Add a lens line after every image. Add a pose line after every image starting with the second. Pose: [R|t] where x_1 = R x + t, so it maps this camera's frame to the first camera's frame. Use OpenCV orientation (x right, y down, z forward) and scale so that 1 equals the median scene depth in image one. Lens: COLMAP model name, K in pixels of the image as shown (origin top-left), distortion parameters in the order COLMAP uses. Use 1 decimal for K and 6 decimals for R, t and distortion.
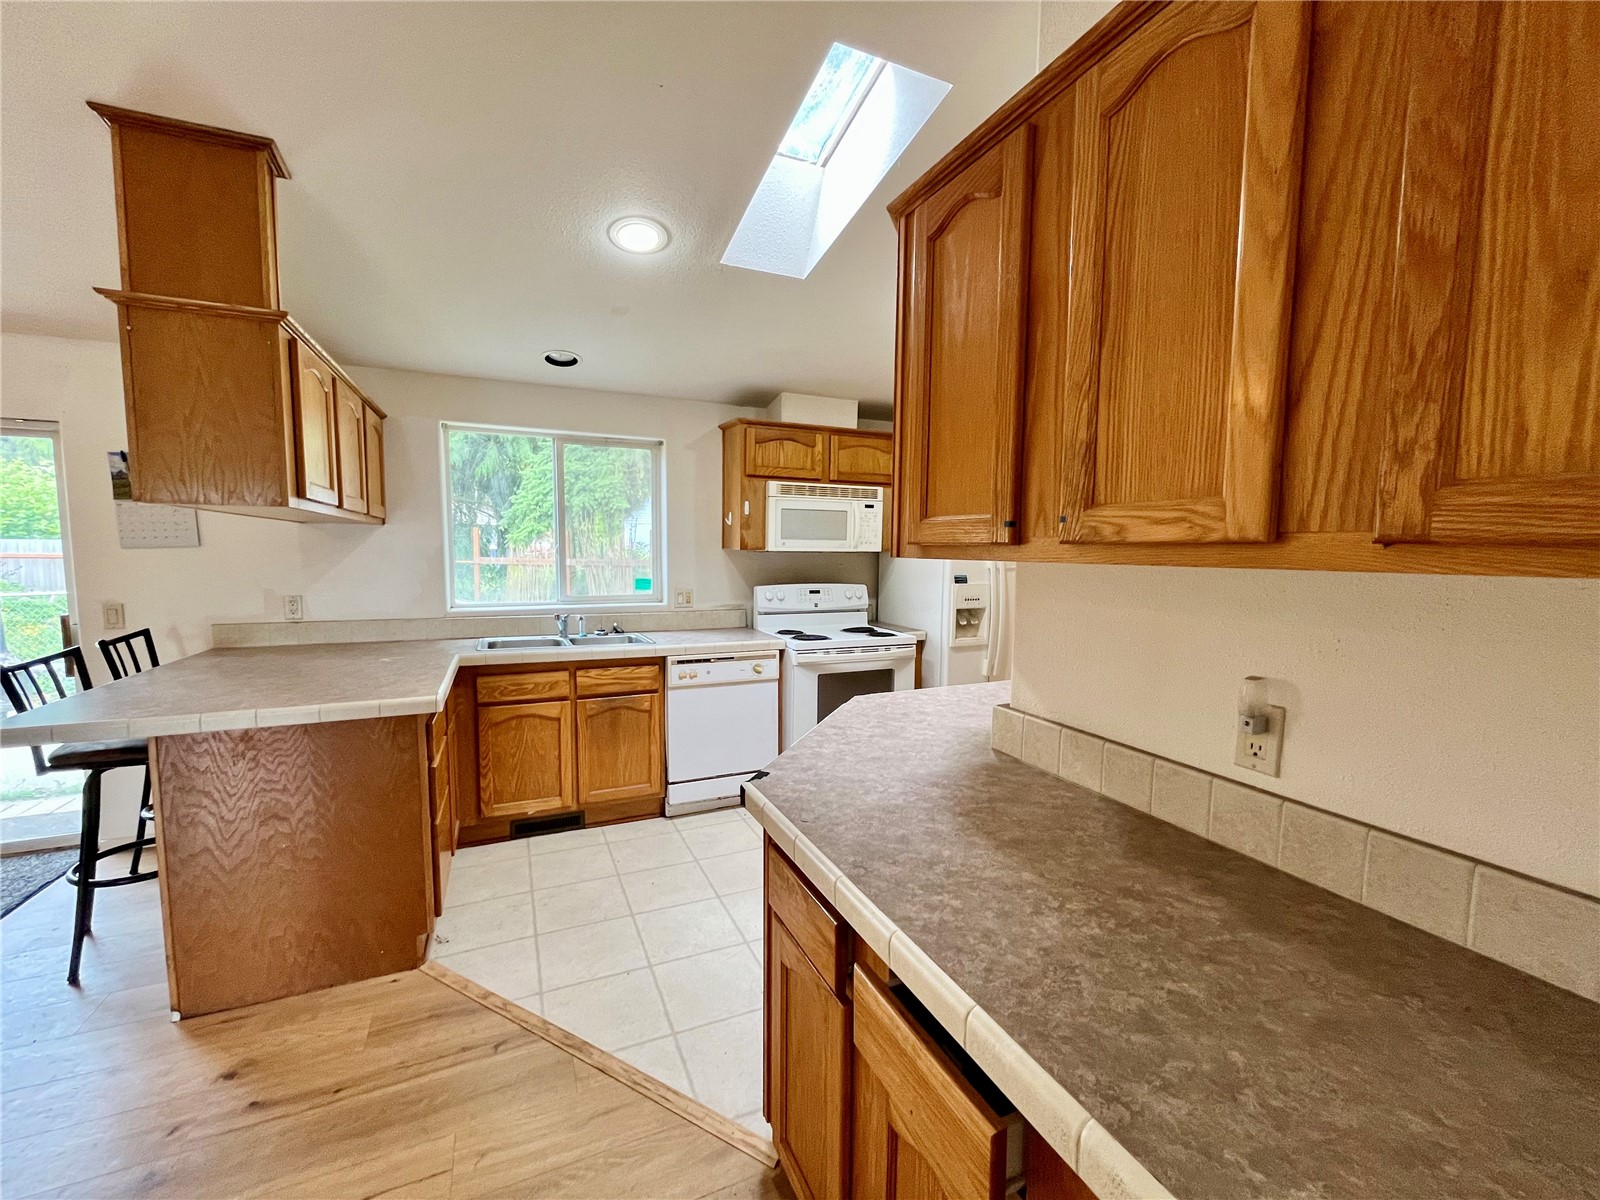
lens RADIAL K [[644.8, 0, 798.9], [0, 644.8, 605.7], [0, 0, 1]] dist [-0.001696, 0.000355]
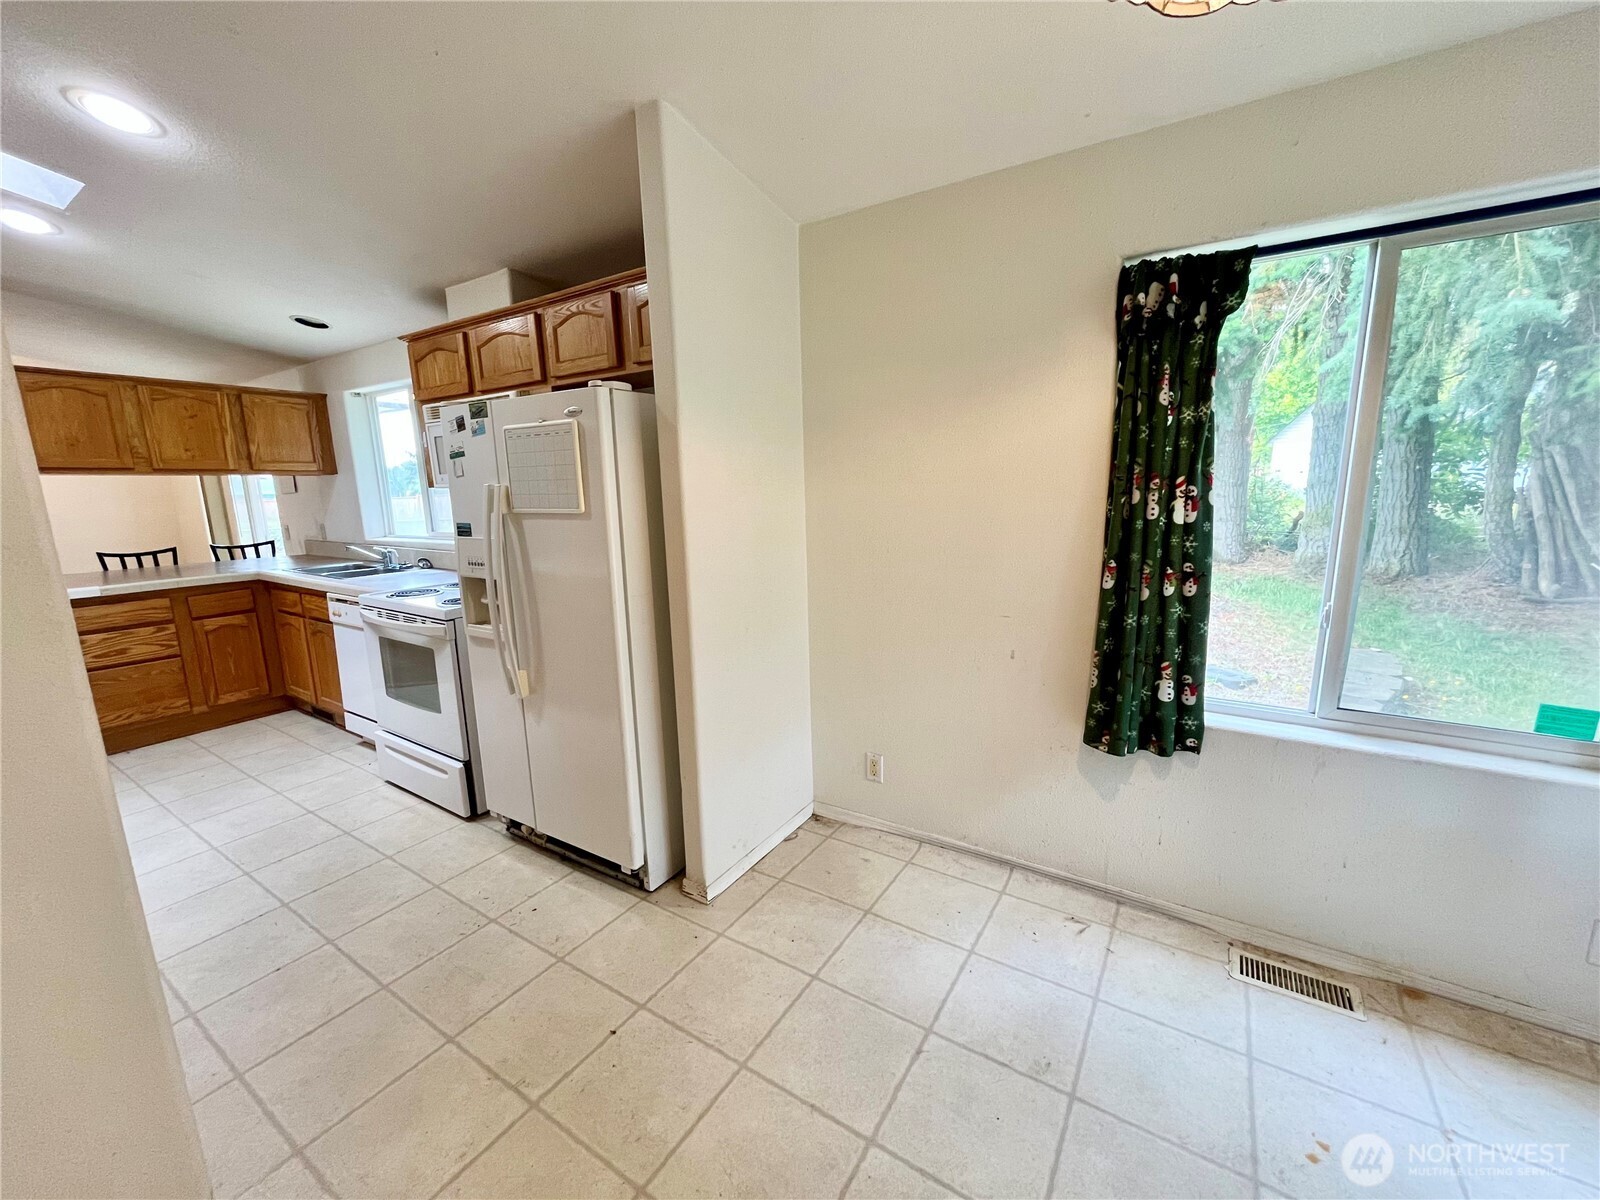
lens RADIAL K [[650.5, 0, 797.8], [0, 650.5, 606.5], [0, 0, 1]] dist [-0.000366, -0.000306]
pose [[0.537640, 0.135397, -0.832232, 0.978078], [-0.047527, 0.990320, 0.130413, -0.066140], [0.841834, -0.030562, 0.538871, 0.951217]]
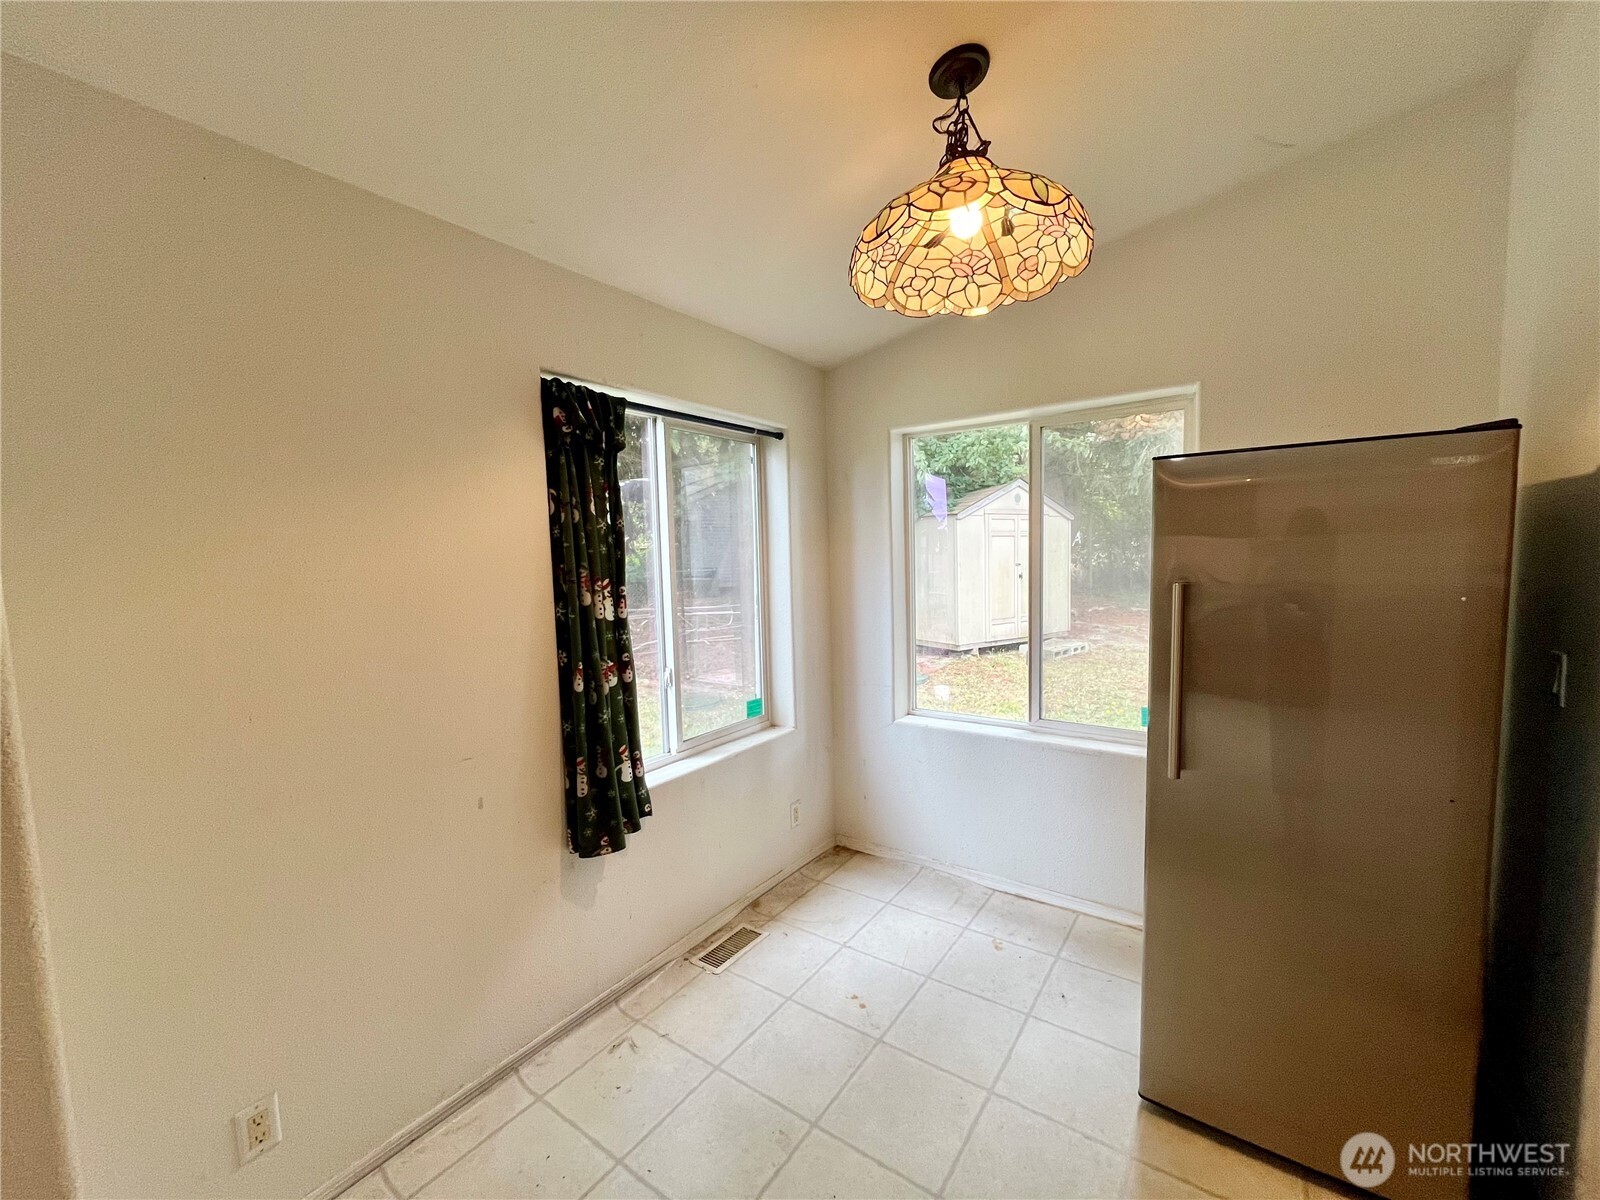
lens RADIAL K [[650.5, 0, 797.8], [0, 650.5, 606.5], [0, 0, 1]] dist [-0.000366, -0.000306]
pose [[0.863694, -0.076826, 0.498128, 0.568967], [0.084373, 0.996407, 0.007383, -0.080620], [-0.496905, 0.035652, 0.867072, 0.906982]]
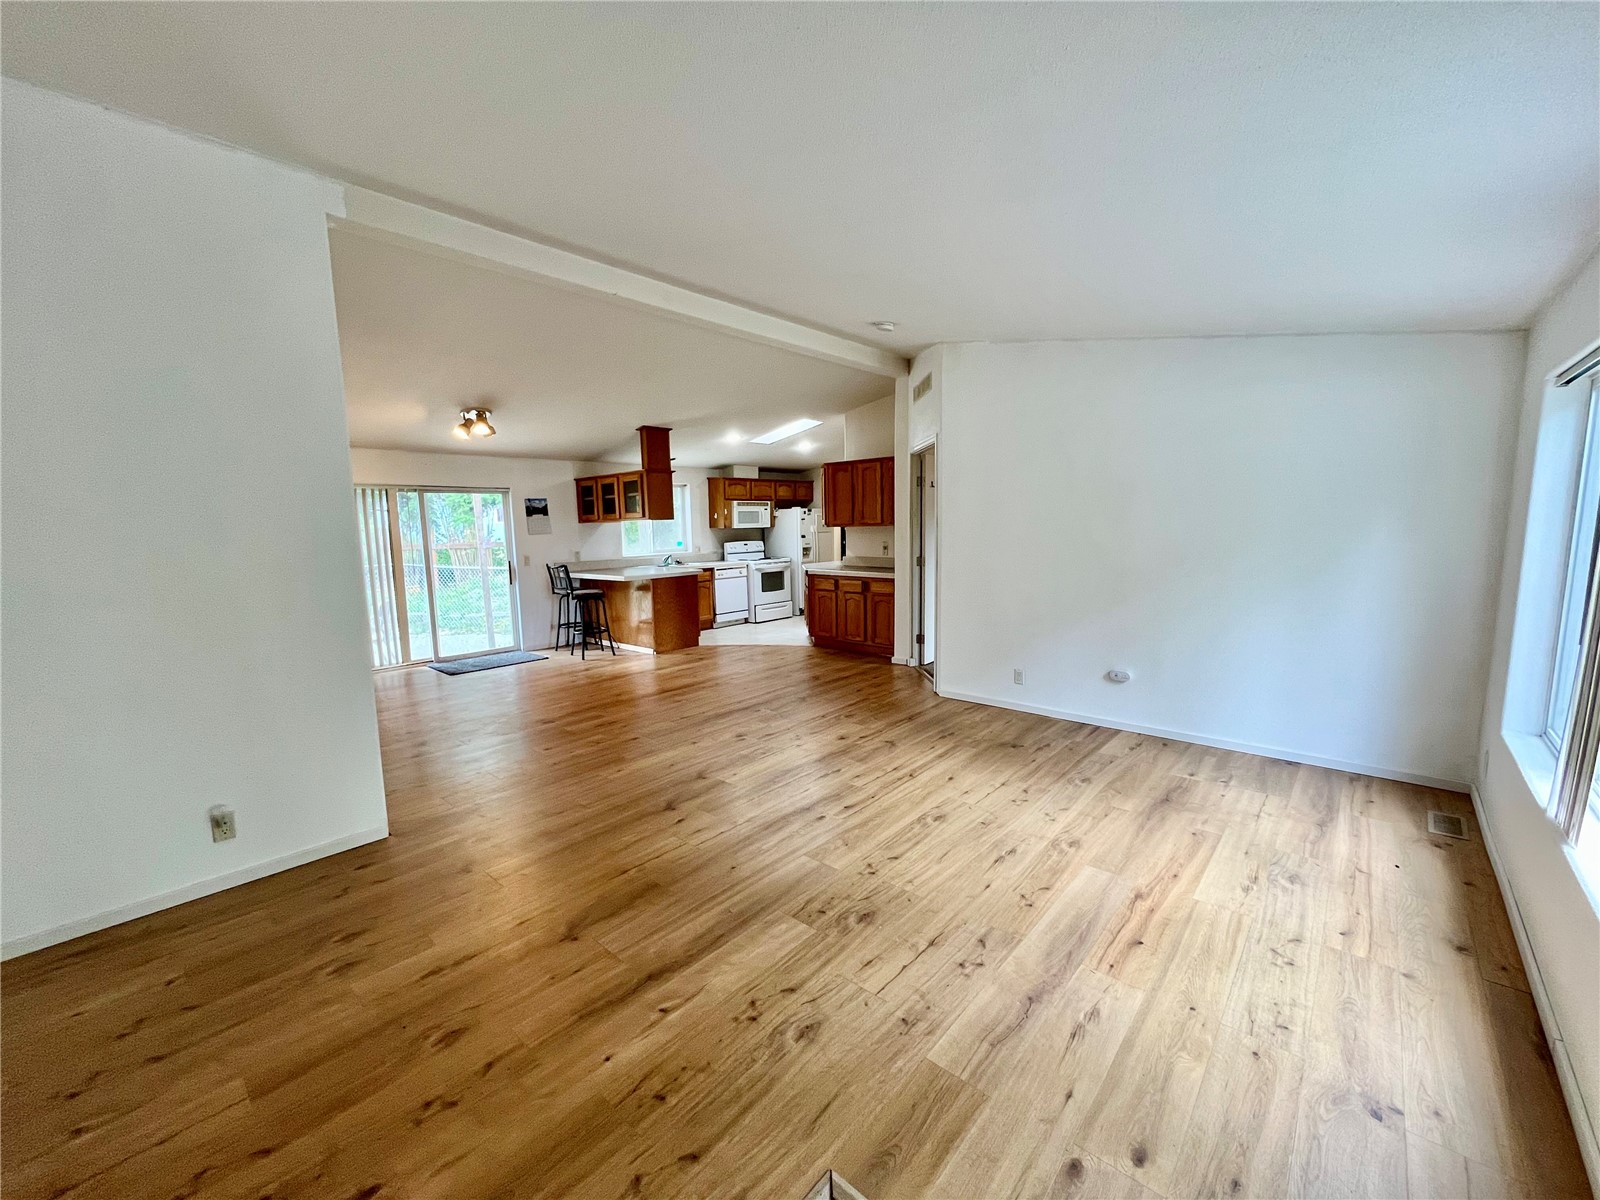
lens RADIAL K [[644.8, 0, 798.9], [0, 644.8, 605.7], [0, 0, 1]] dist [-0.001696, 0.000355]
pose [[0.914631, -0.081414, 0.396008, -0.866223], [0.067054, 0.996496, 0.049996, 0.112534], [-0.398690, -0.019174, 0.916885, -1.478897]]
